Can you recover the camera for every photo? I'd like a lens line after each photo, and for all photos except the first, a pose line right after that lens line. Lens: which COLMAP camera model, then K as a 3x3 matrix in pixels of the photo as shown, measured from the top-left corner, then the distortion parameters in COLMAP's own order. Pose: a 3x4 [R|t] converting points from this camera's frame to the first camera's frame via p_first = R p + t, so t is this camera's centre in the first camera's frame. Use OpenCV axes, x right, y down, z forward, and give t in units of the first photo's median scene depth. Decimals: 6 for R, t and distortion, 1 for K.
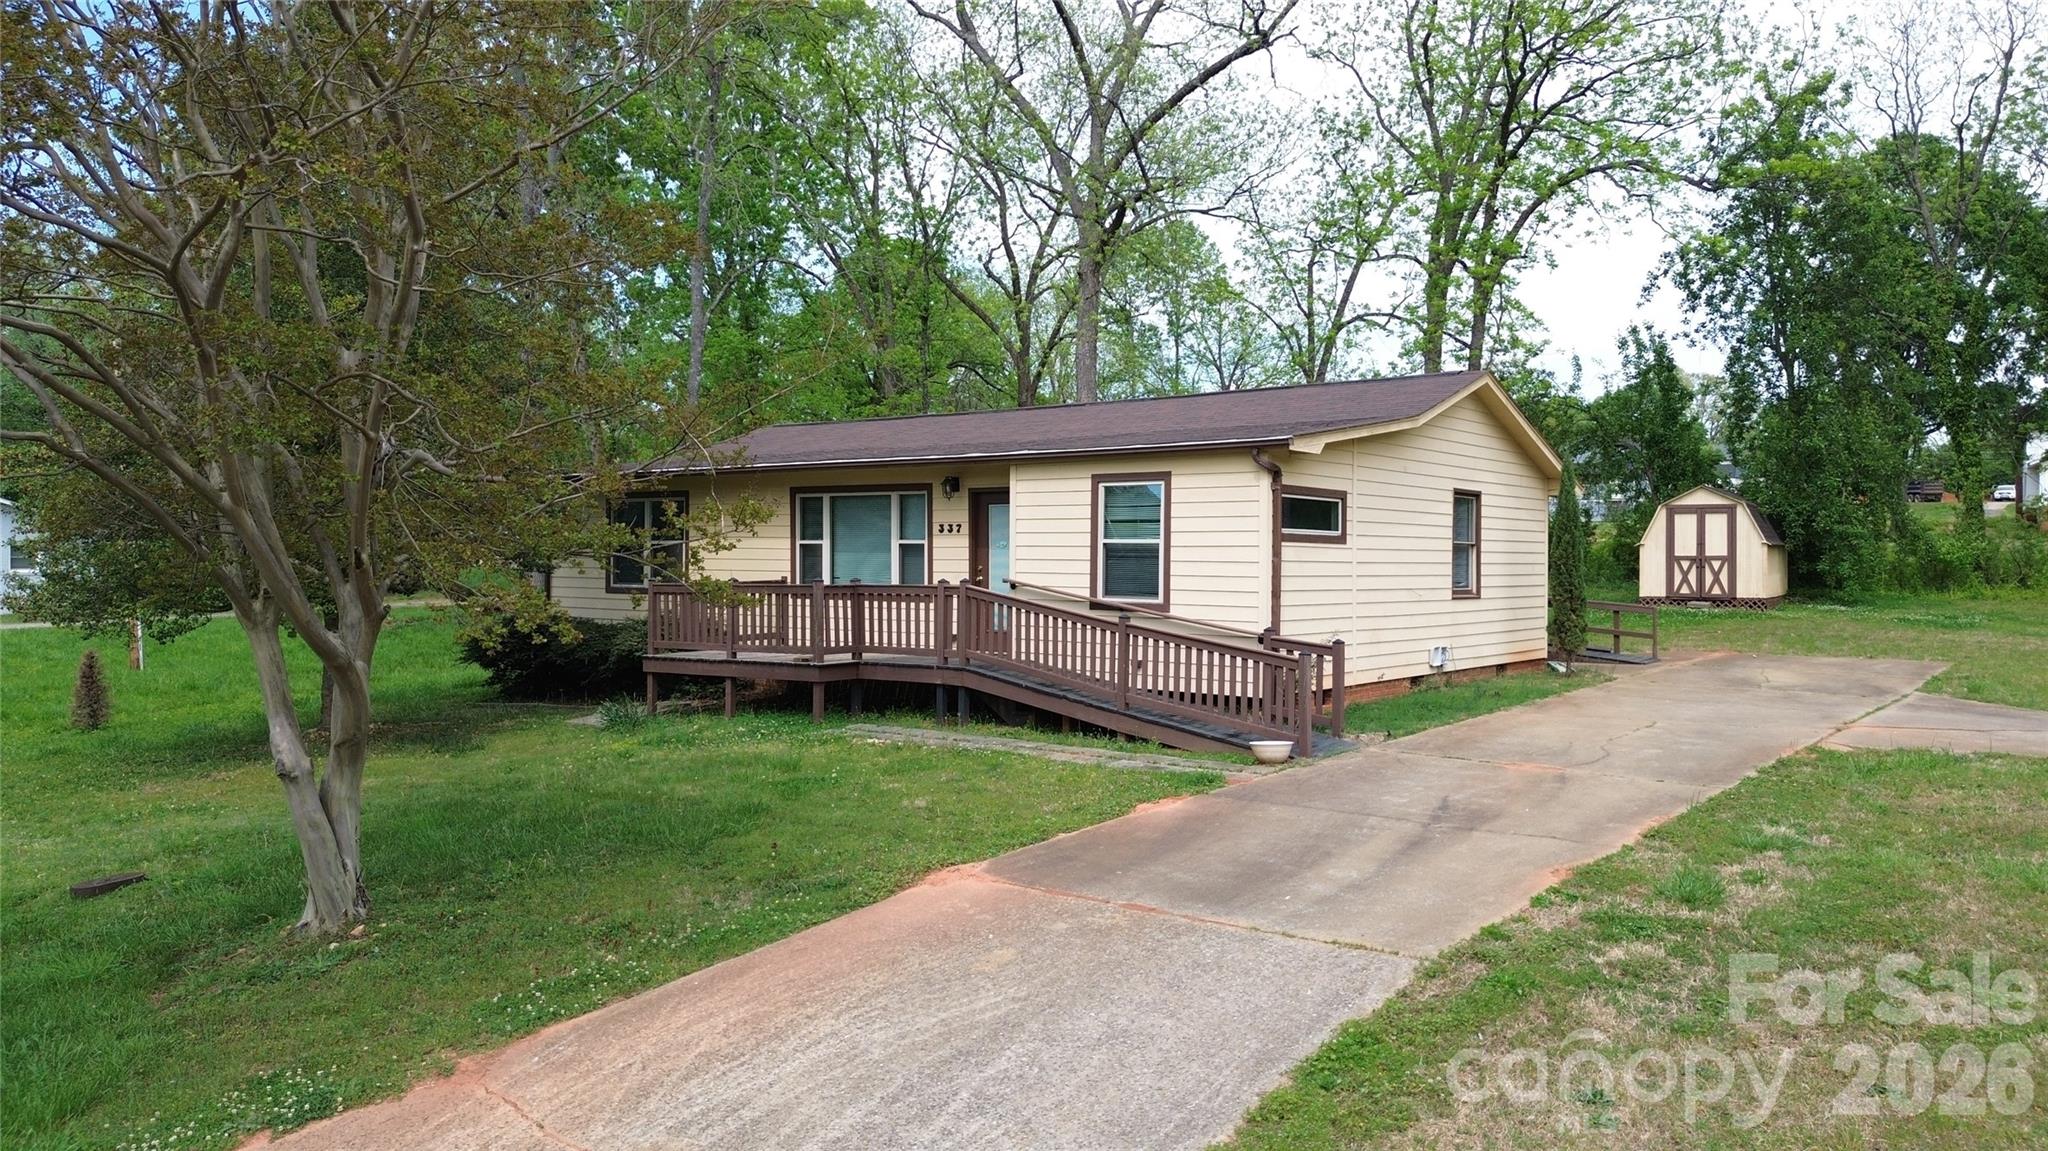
lens RADIAL K [[1446.9, 0, 1033.2], [0, 1446.9, 586.2], [0, 0, 1]] dist [0.036152, 0.002588]
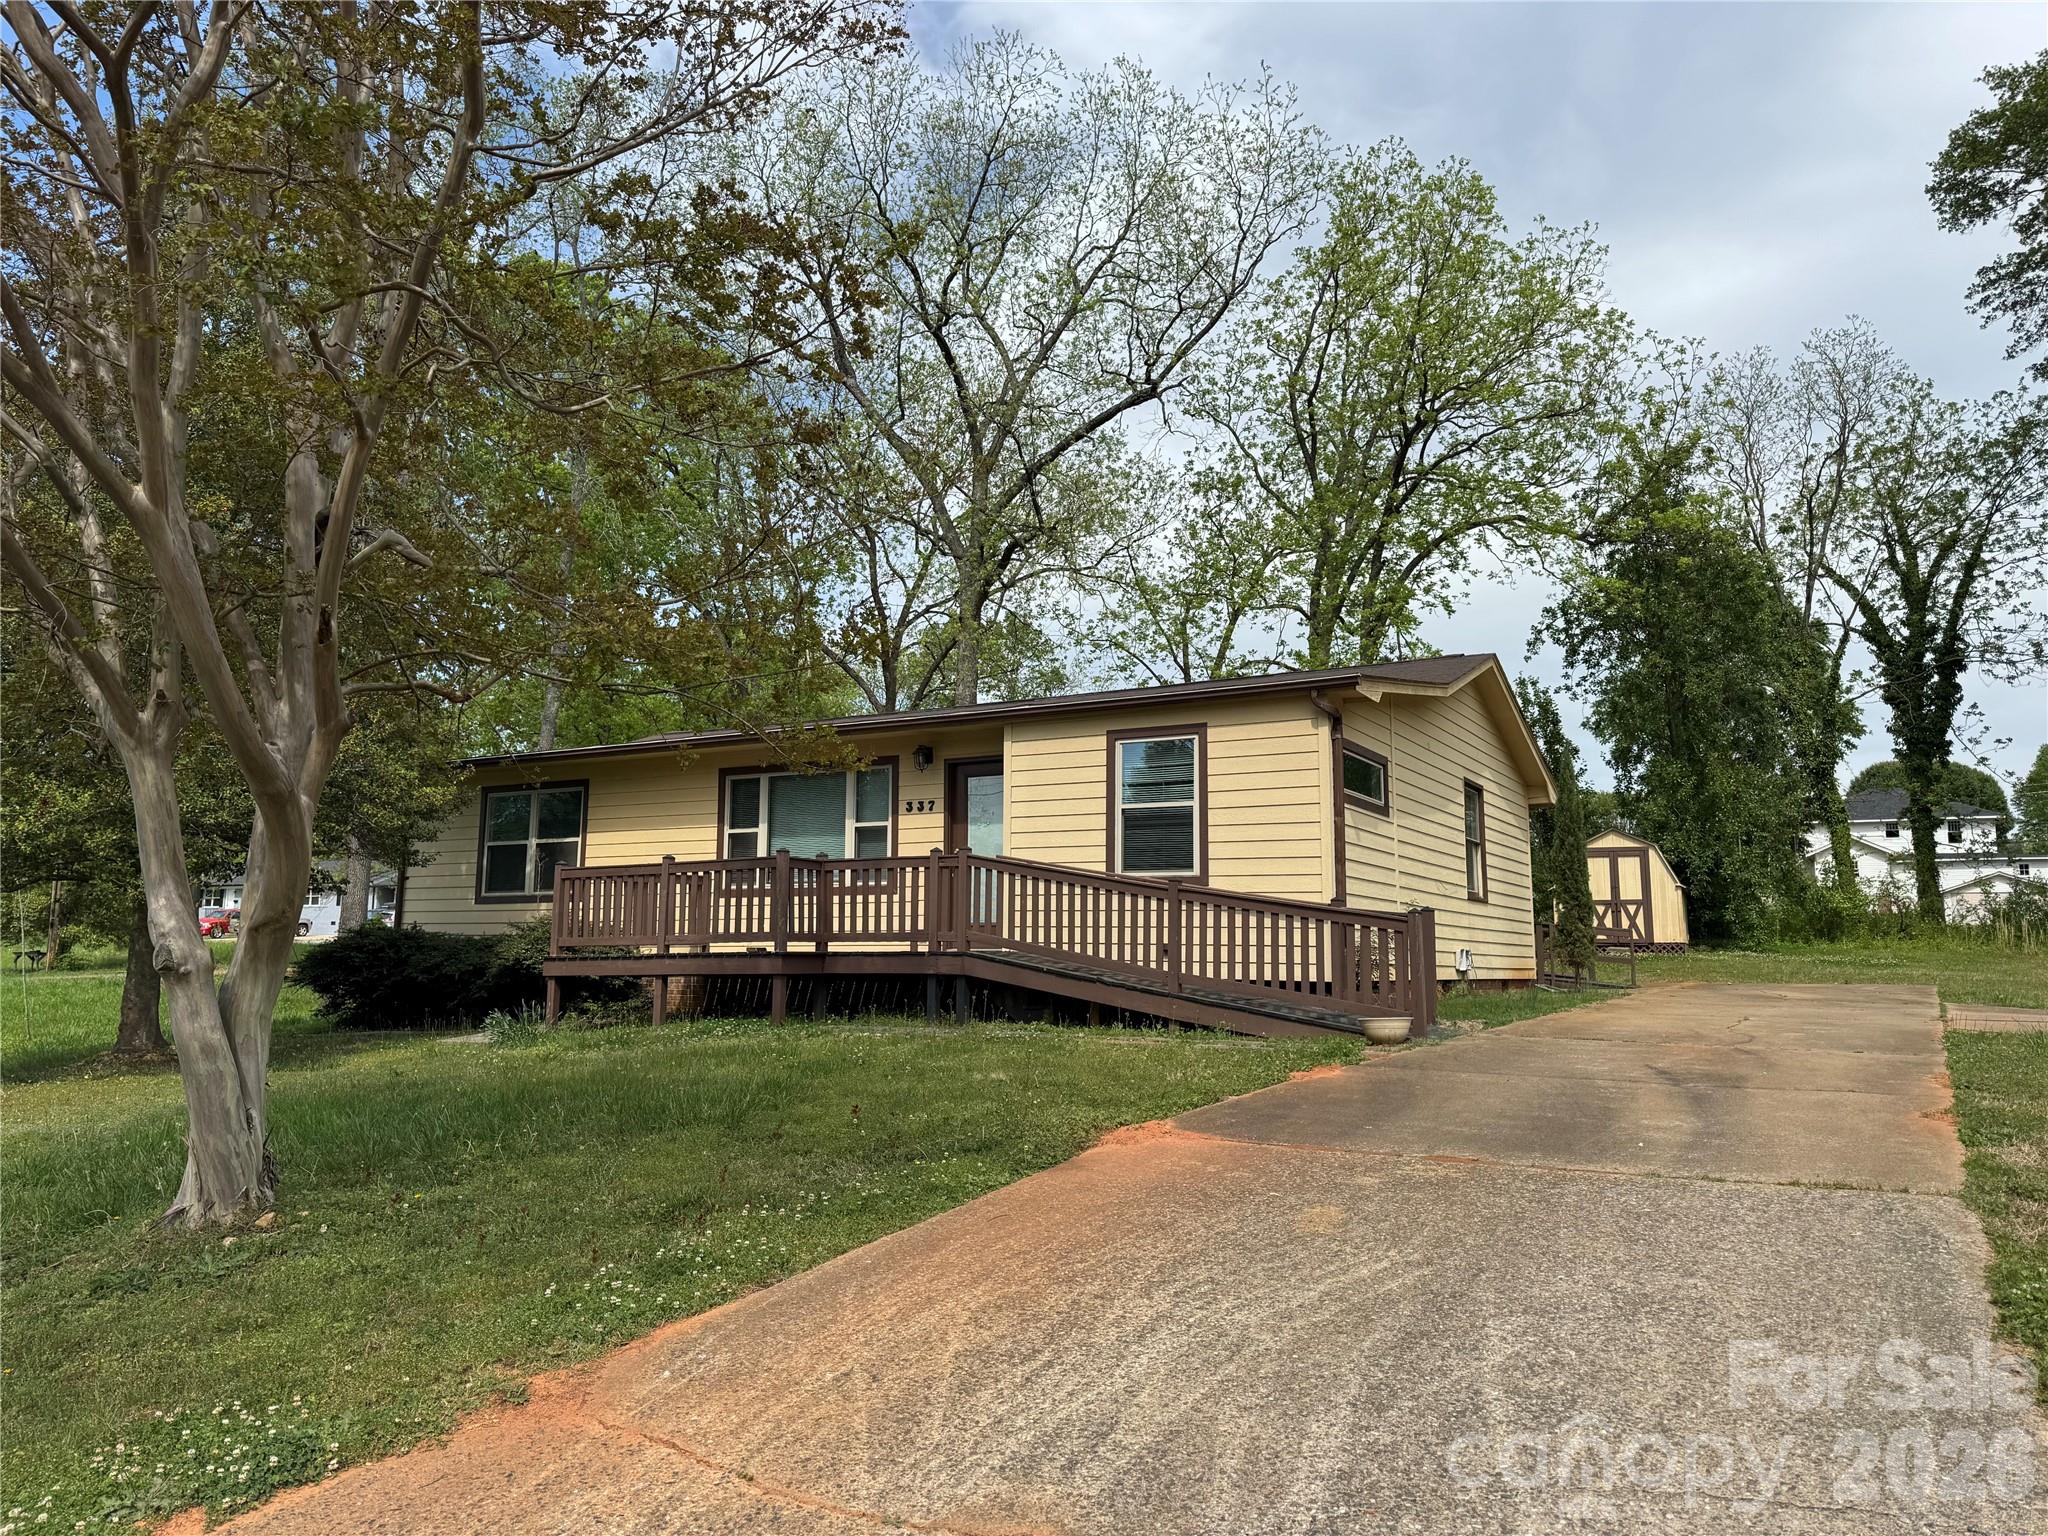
lens RADIAL K [[1447.7, 0, 1020.9], [0, 1447.7, 761.9], [0, 0, 1]] dist [0.026014, -0.018192]
pose [[0.992270, 0.017429, 0.122871, -0.111911], [0.001661, 0.988134, -0.153582, 0.070674], [-0.124089, 0.152599, 0.980467, 0.156120]]
